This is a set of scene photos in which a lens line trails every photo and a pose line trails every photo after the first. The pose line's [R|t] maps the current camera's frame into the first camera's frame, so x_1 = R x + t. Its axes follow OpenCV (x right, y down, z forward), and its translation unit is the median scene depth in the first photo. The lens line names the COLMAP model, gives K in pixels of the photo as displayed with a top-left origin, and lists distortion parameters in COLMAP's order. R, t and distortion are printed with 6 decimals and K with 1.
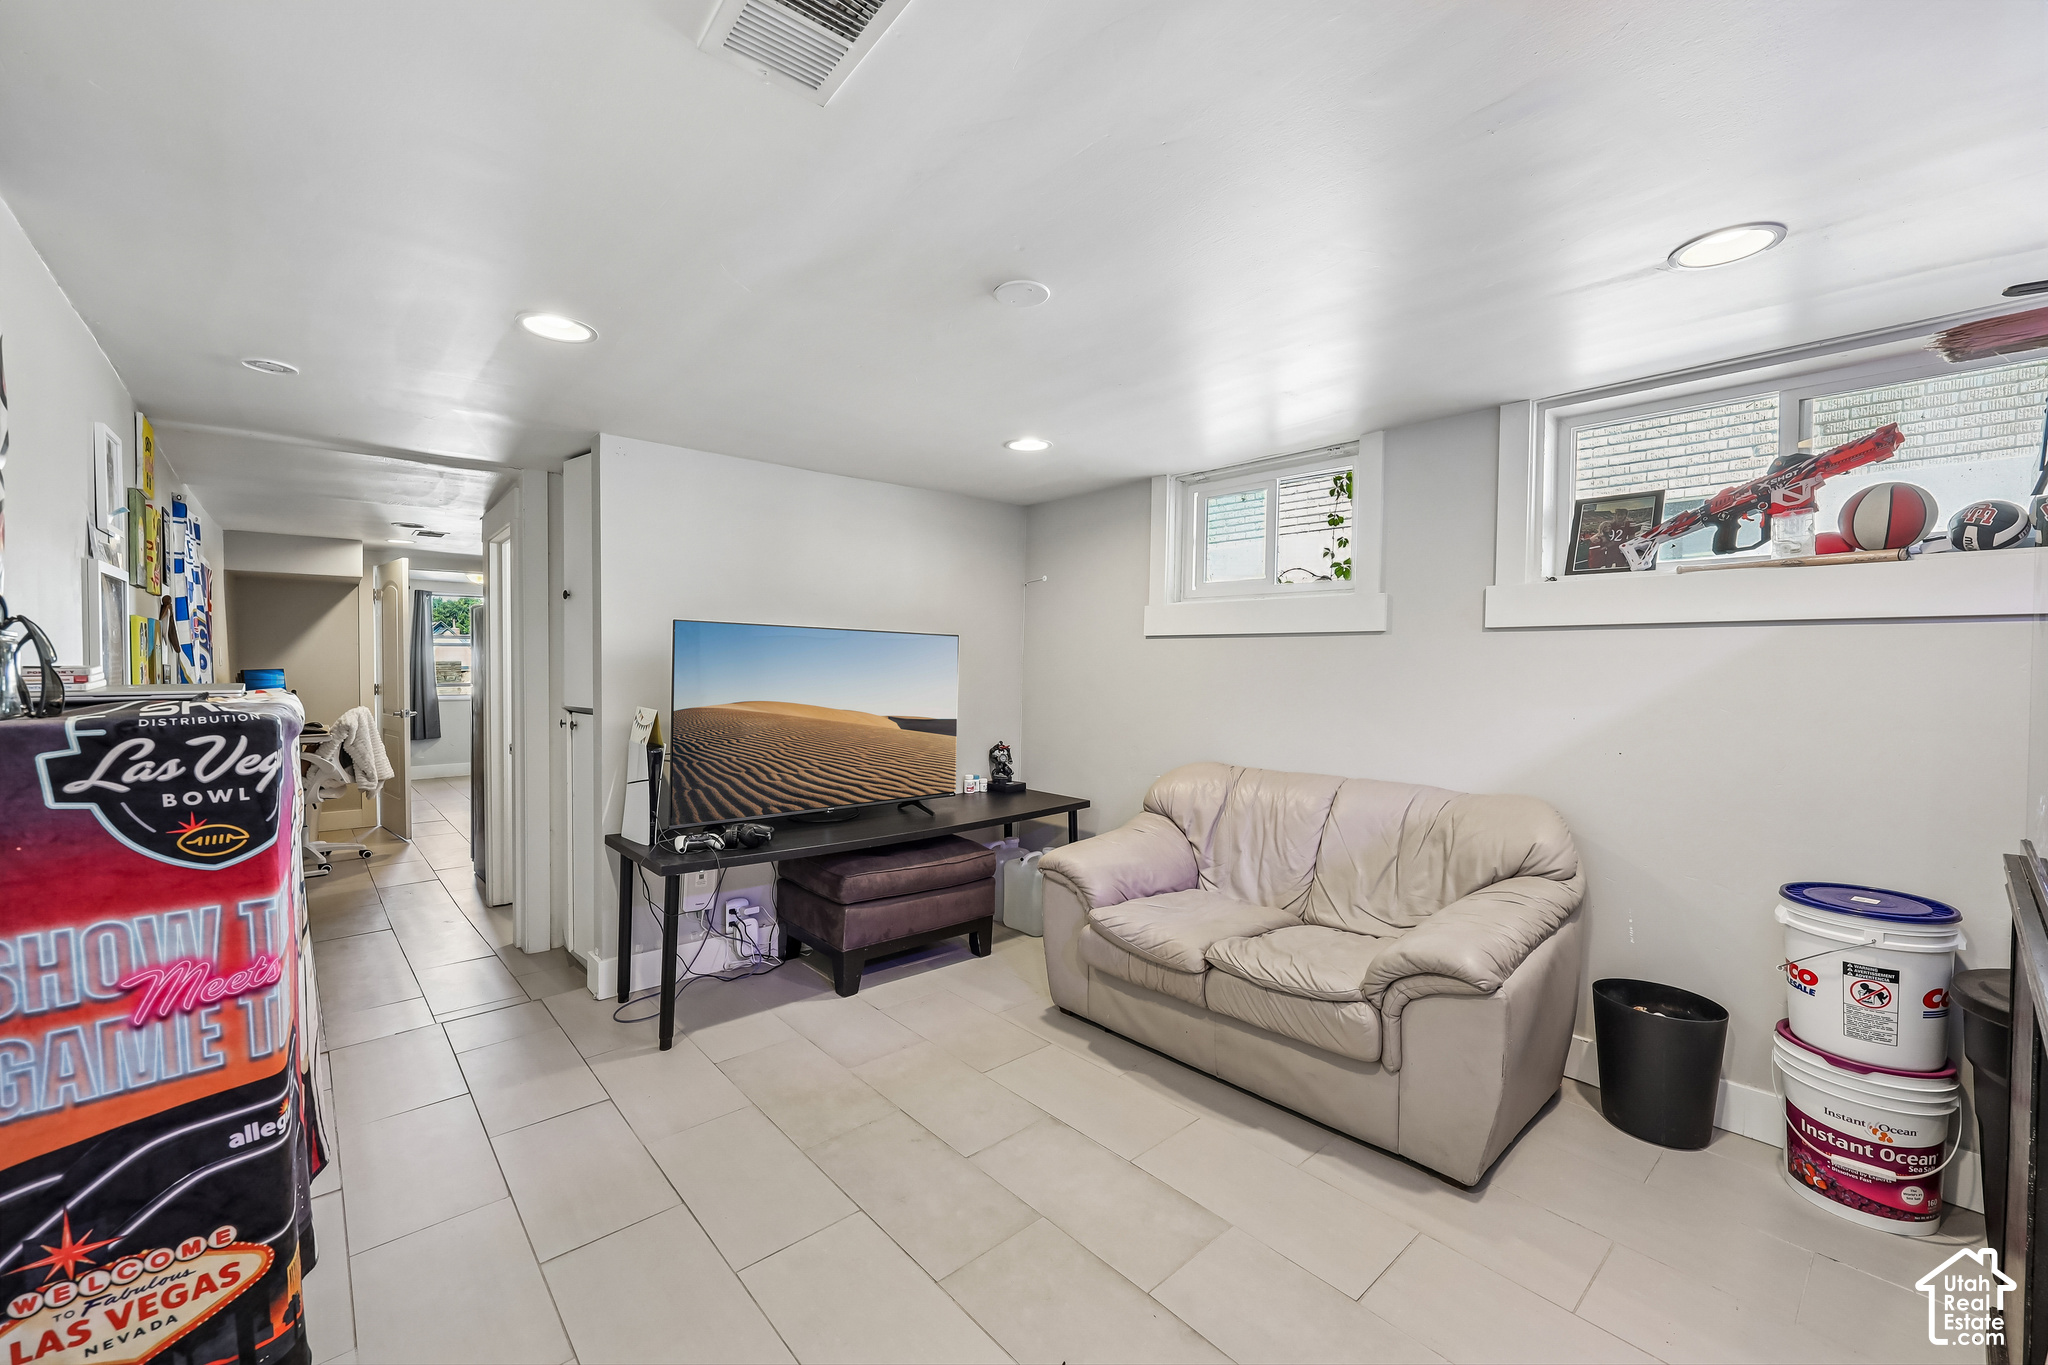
lens RADIAL K [[822.4, 0, 1035.5], [0, 822.4, 678.1], [0, 0, 1]] dist [-0.003468, 0.000977]
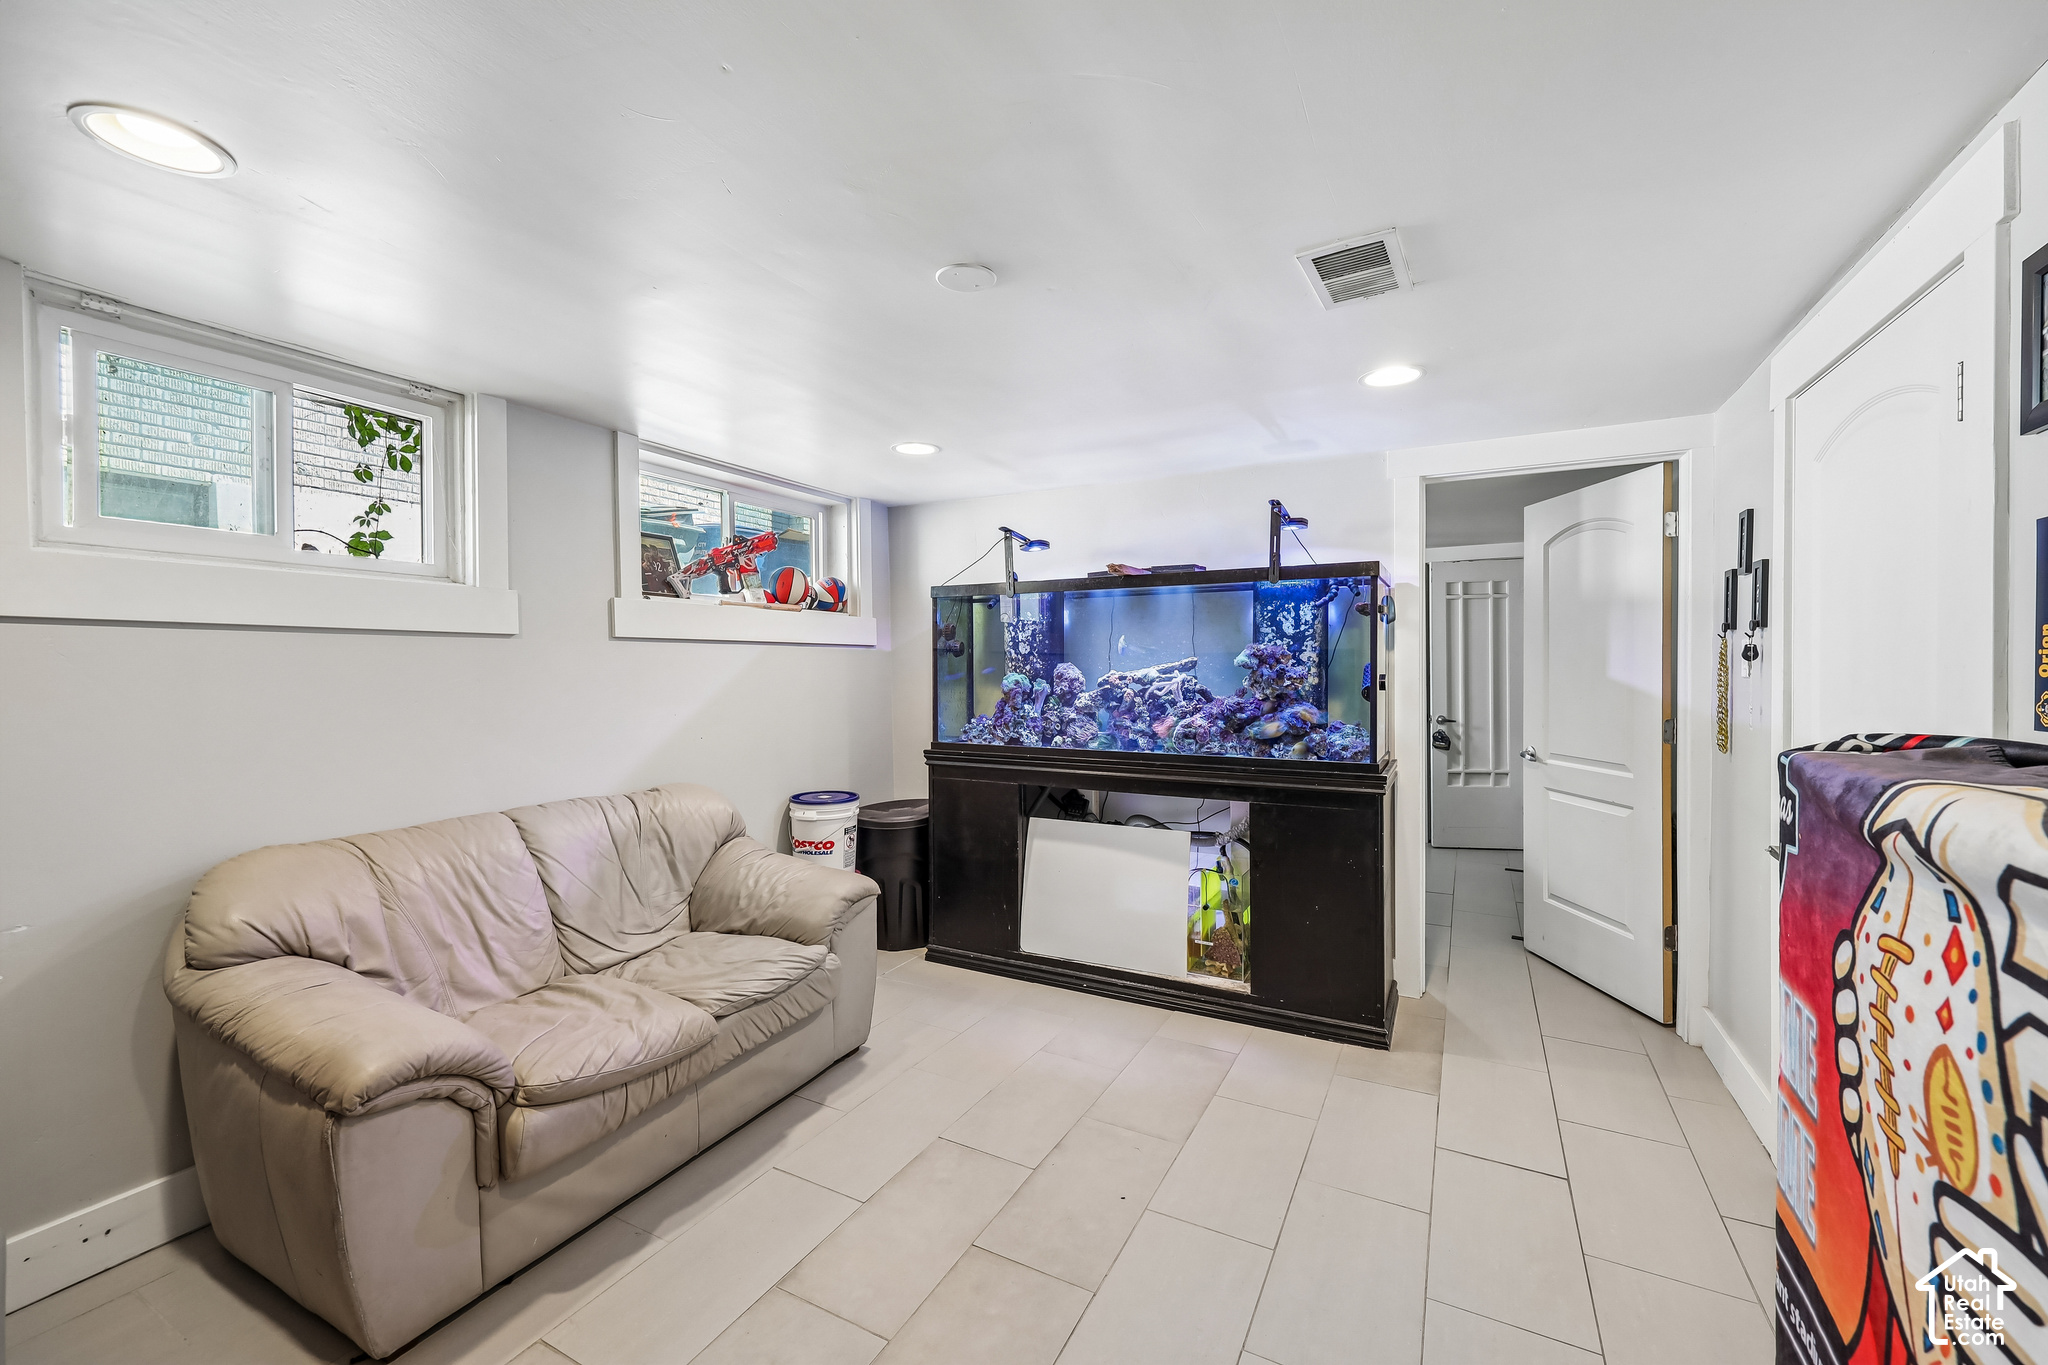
lens RADIAL K [[822.4, 0, 1032.5], [0, 822.4, 673.6], [0, 0, 1]] dist [-0.003468, 0.000977]
pose [[-0.351211, -0.013032, 0.936206, -0.664168], [0.019394, 0.999587, 0.021190, -0.026961], [-0.936095, 0.025599, -0.350813, 0.911885]]
